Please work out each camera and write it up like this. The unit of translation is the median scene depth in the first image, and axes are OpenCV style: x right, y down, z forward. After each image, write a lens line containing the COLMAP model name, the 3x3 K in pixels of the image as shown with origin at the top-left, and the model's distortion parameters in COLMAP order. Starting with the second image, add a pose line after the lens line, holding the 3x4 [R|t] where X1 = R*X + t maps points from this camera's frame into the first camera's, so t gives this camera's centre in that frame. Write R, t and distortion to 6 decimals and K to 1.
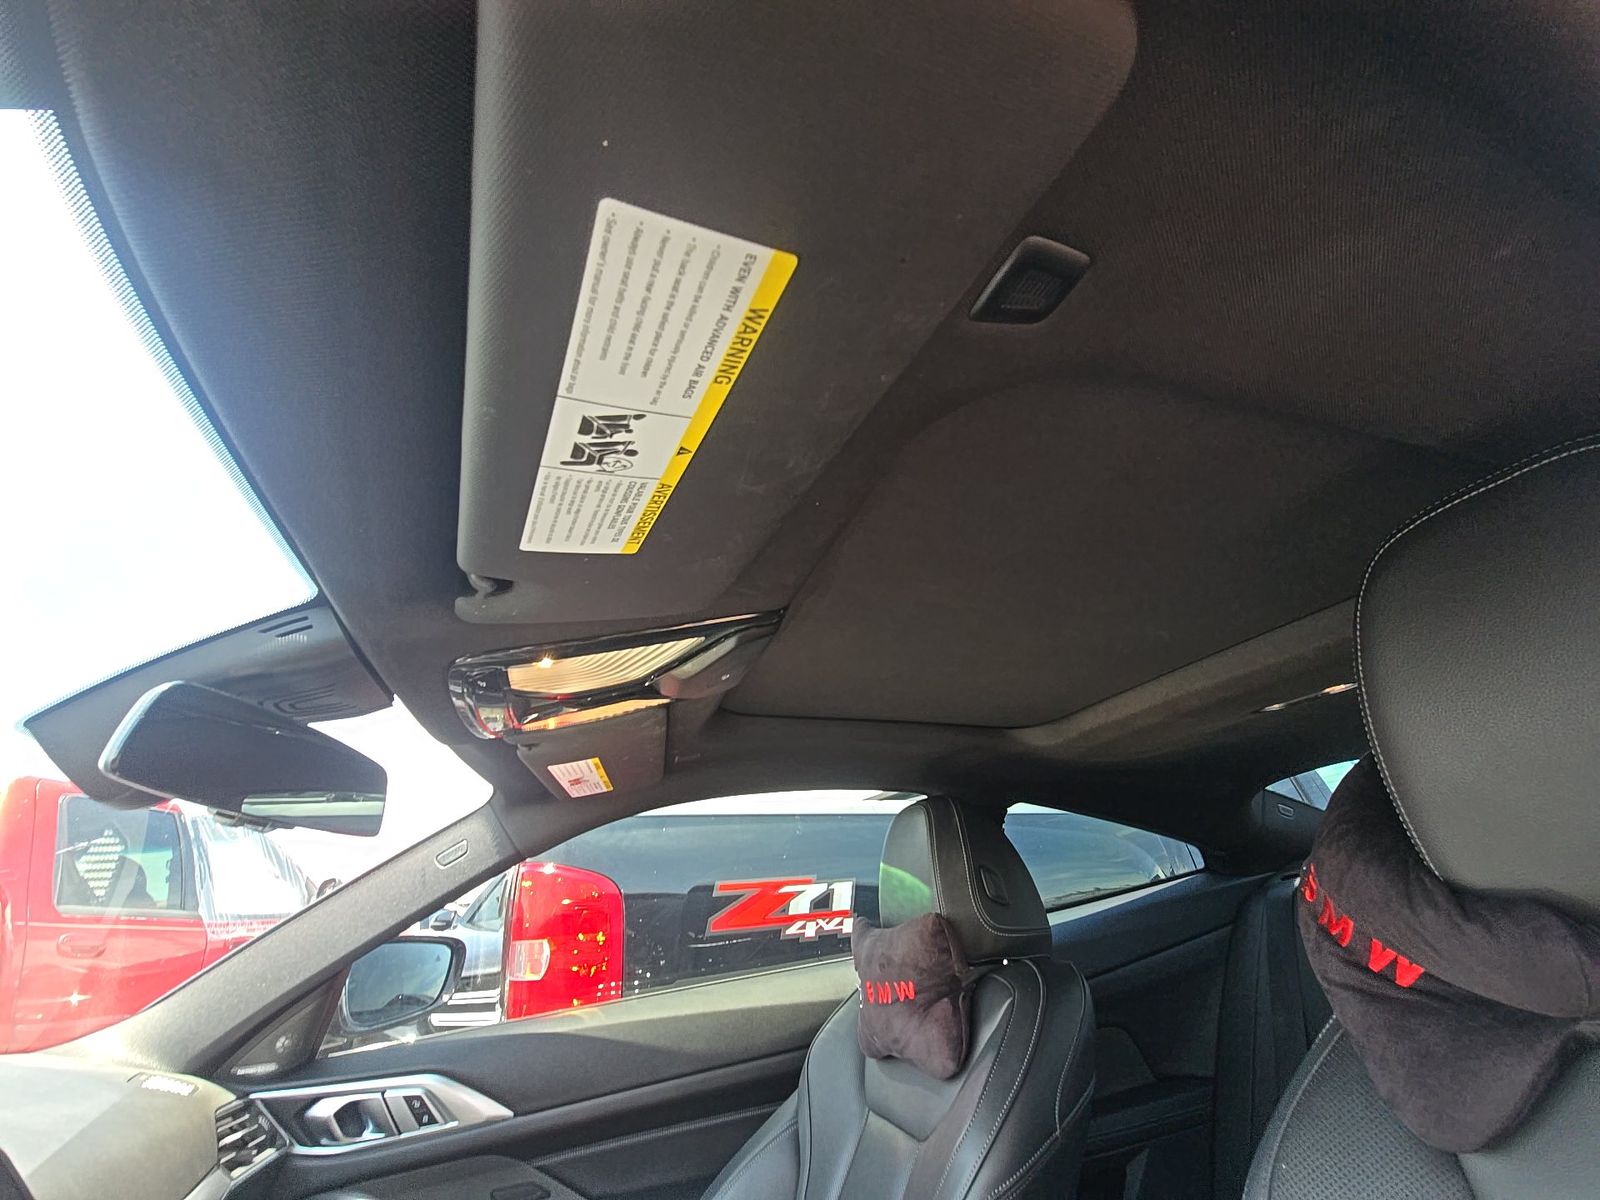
lens RADIAL K [[651.8, 0, 798.2], [0, 651.8, 608.3], [0, 0, 1]] dist [0.020245, -0.012718]
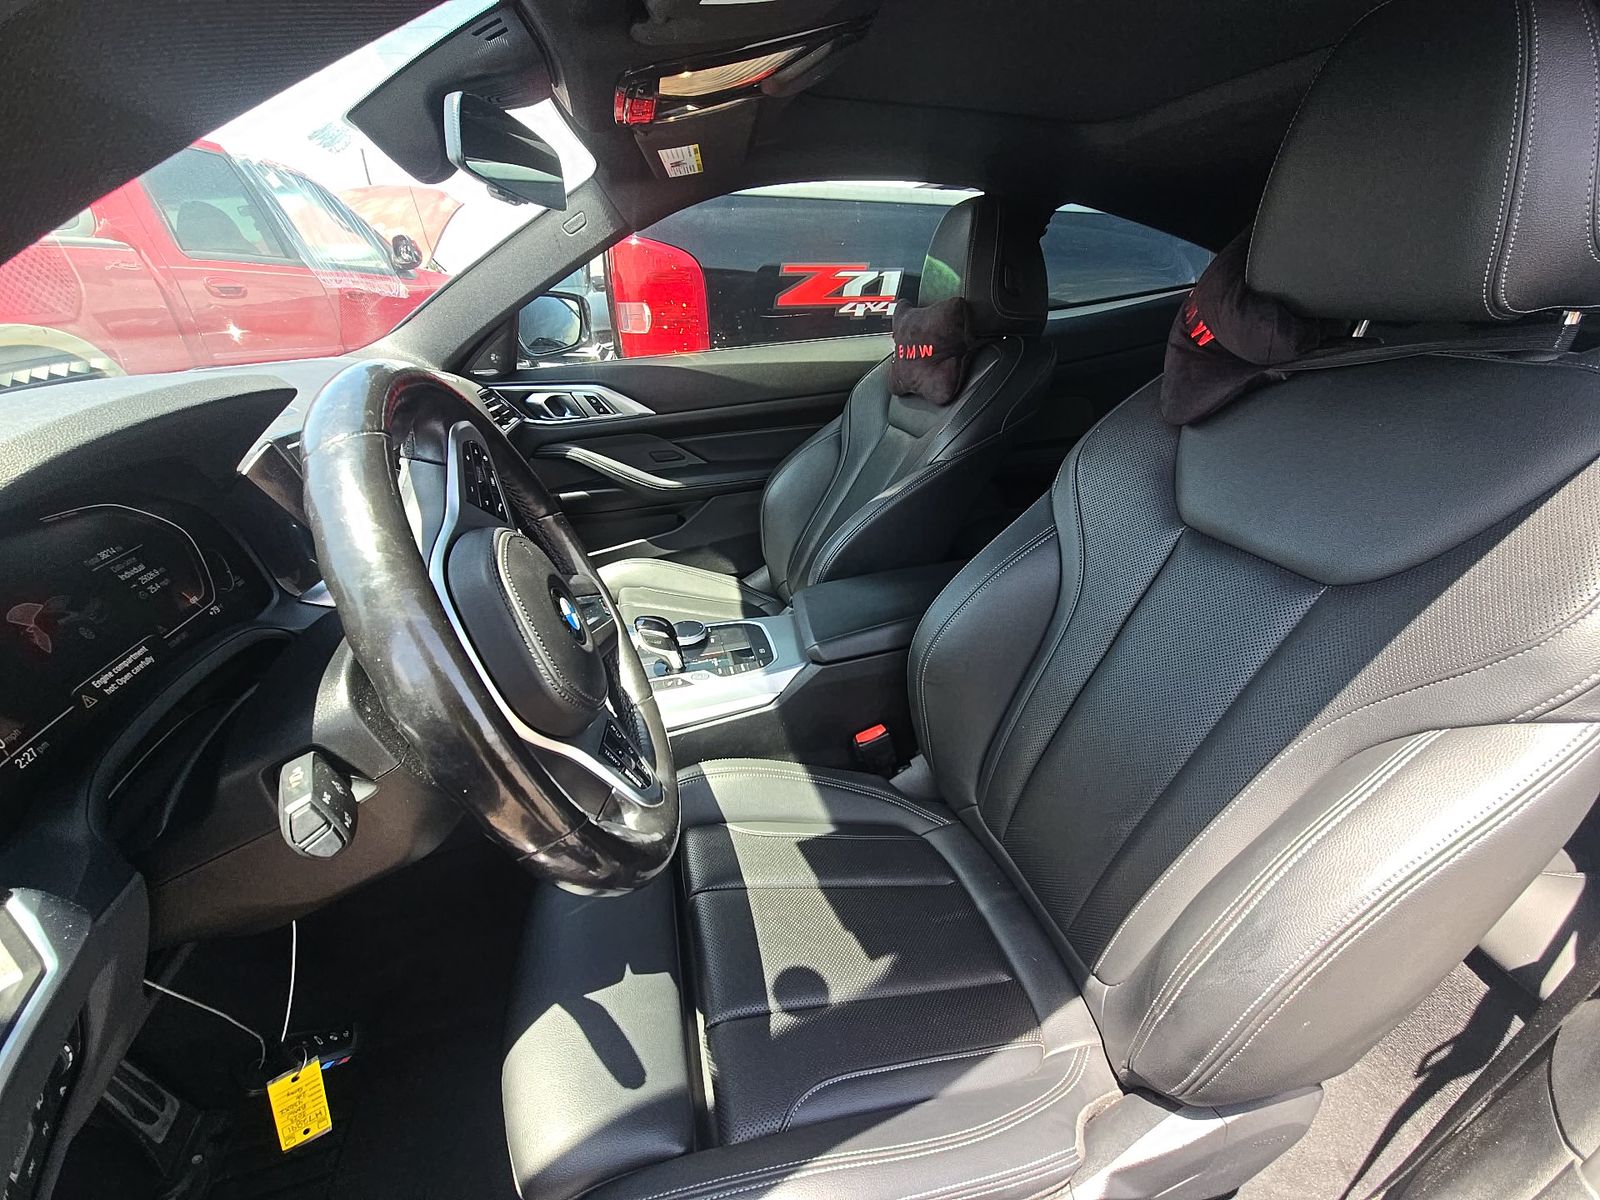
lens RADIAL K [[651.8, 0, 798.2], [0, 651.8, 608.3], [0, 0, 1]] dist [0.020245, -0.012718]
pose [[0.996287, 0.080616, -0.030235, -0.021314], [-0.028535, 0.640482, 0.767443, -0.119684], [0.081233, -0.763730, 0.640404, -0.305949]]
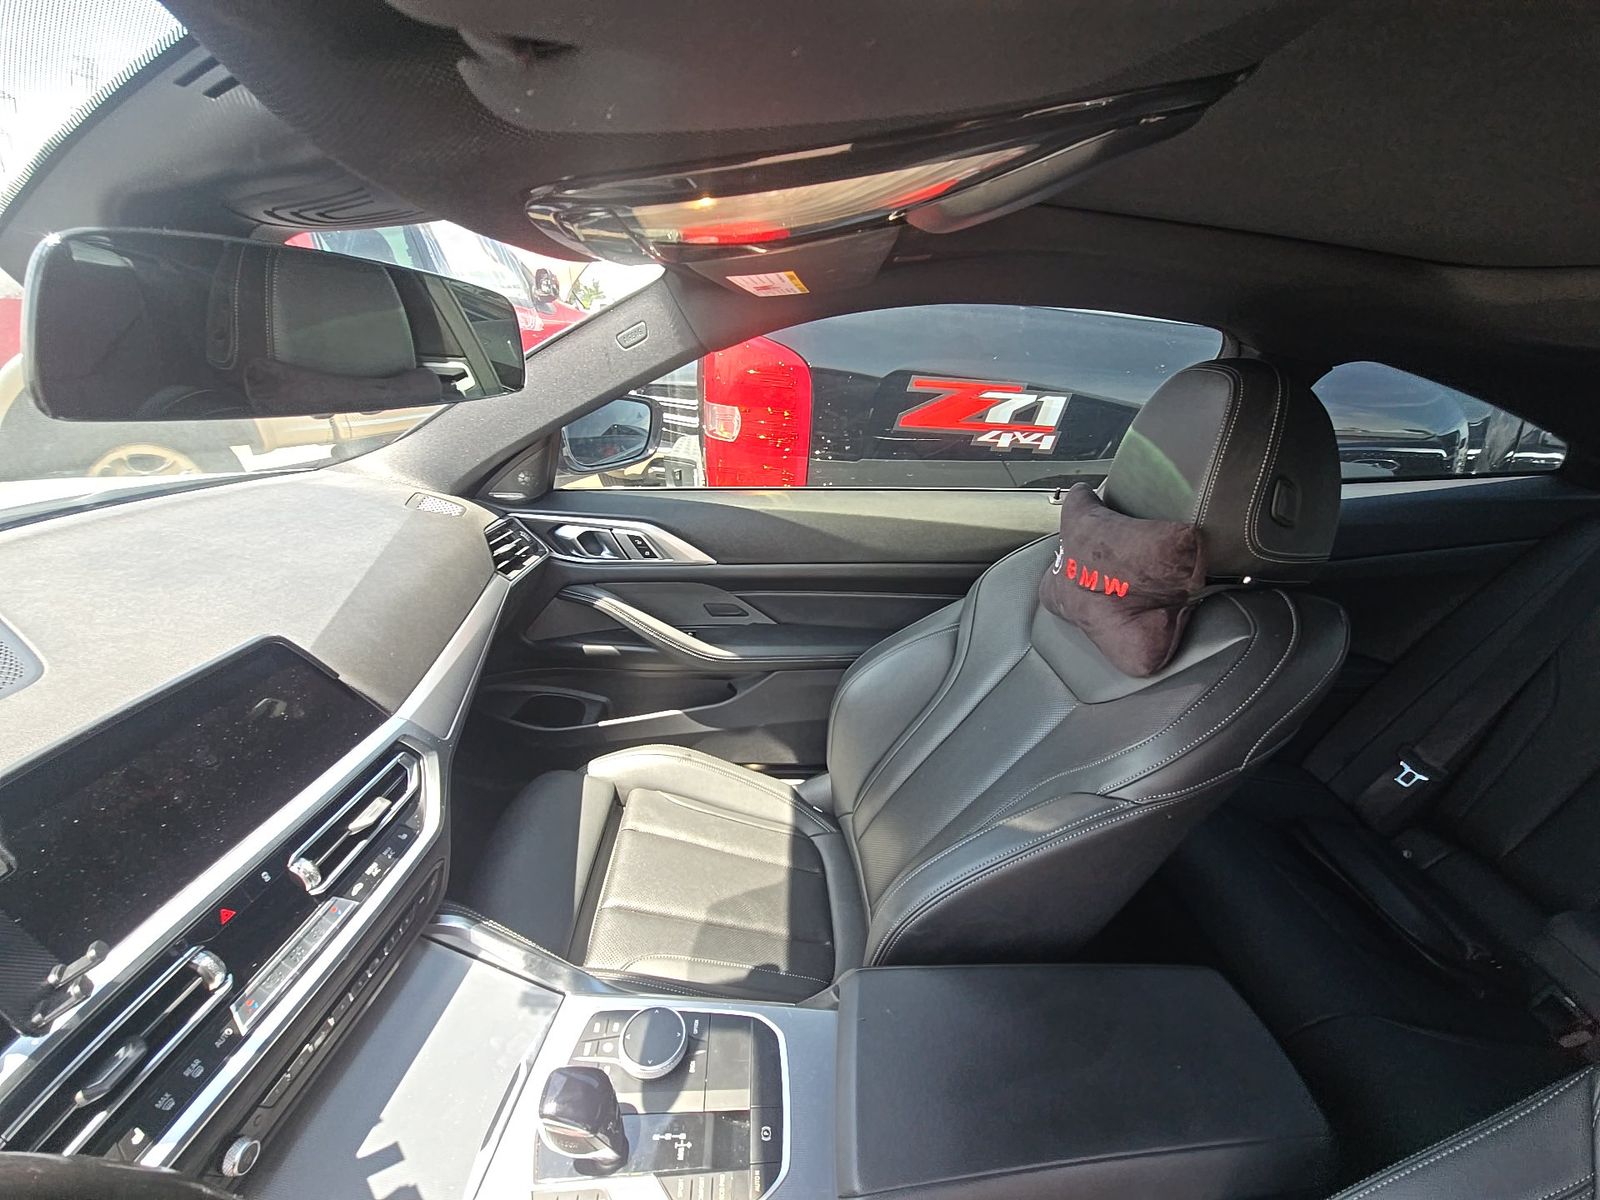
lens RADIAL K [[644.6, 0, 799.4], [0, 644.6, 604.4], [0, 0, 1]] dist [0.001517, 0.000175]
pose [[0.959015, 0.228269, -0.167882, -0.085536], [-0.029954, 0.670824, 0.741011, -0.034966], [0.281769, -0.705612, 0.650168, 0.251822]]
